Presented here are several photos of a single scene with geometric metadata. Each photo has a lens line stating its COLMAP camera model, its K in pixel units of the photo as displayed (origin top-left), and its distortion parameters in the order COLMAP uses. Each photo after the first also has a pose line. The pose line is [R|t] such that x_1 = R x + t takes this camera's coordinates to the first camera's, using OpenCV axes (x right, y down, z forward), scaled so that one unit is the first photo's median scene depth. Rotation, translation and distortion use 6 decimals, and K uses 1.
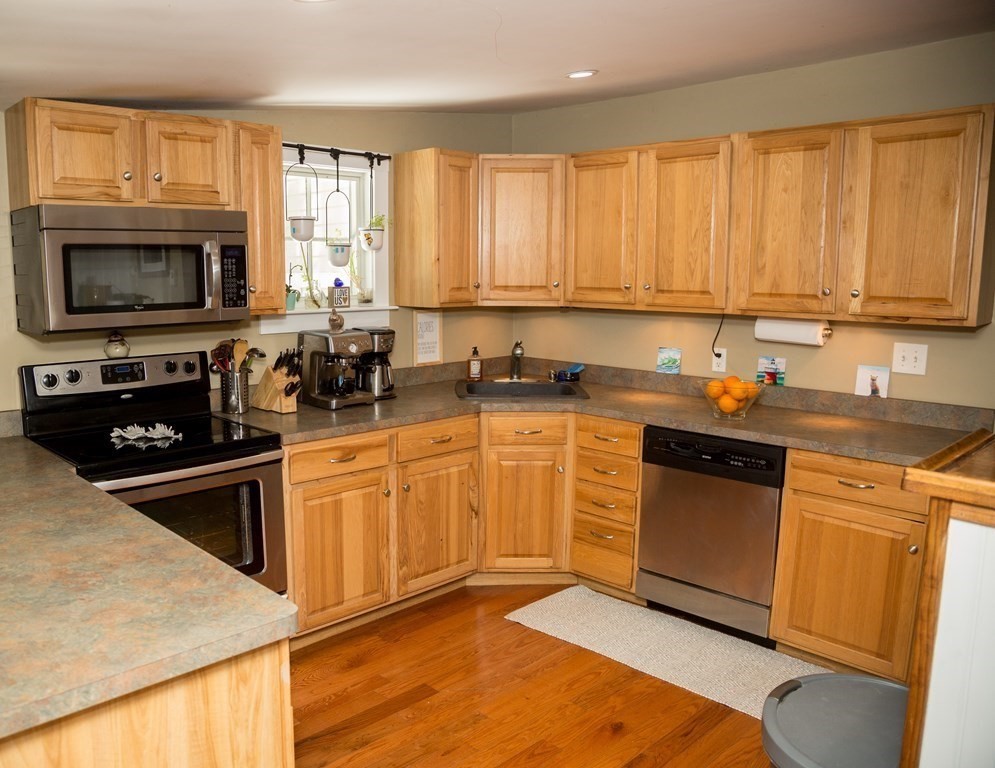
lens RADIAL K [[839.9, 0, 496.9], [0, 839.9, 384.3], [0, 0, 1]] dist [-0.002179, -0.005224]
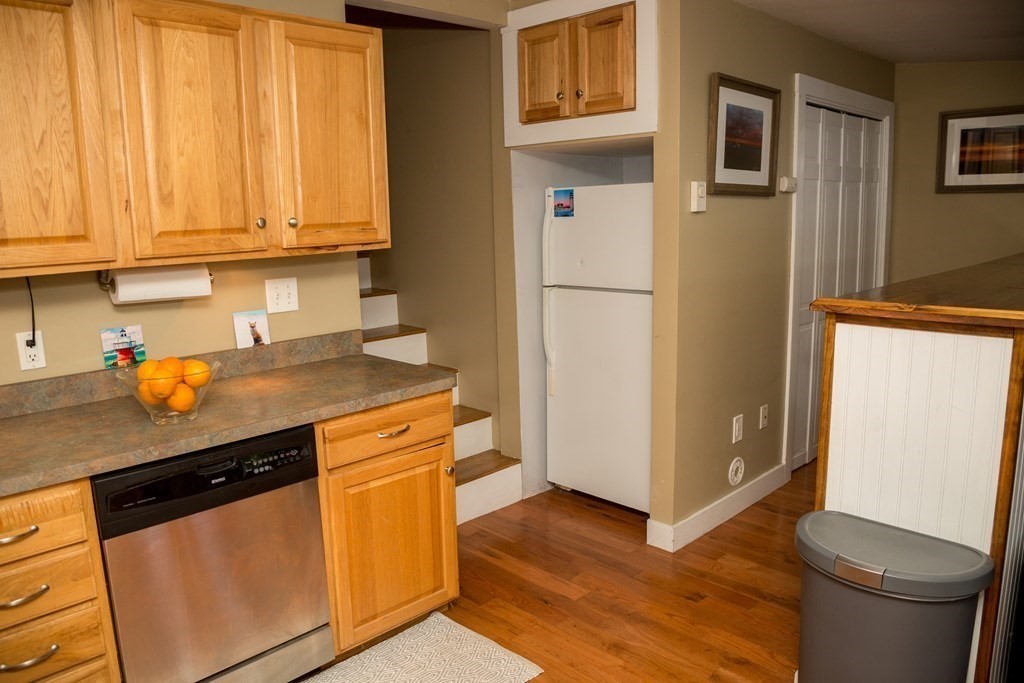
lens RADIAL K [[744.8, 0, 511.6], [0, 744.8, 335.3], [0, 0, 1]] dist [-0.069119, 0.019215]
pose [[0.020745, -0.179465, 0.983546, -0.294289], [0.165346, 0.970826, 0.173657, -0.086727], [-0.986017, 0.159023, 0.049813, 0.730453]]
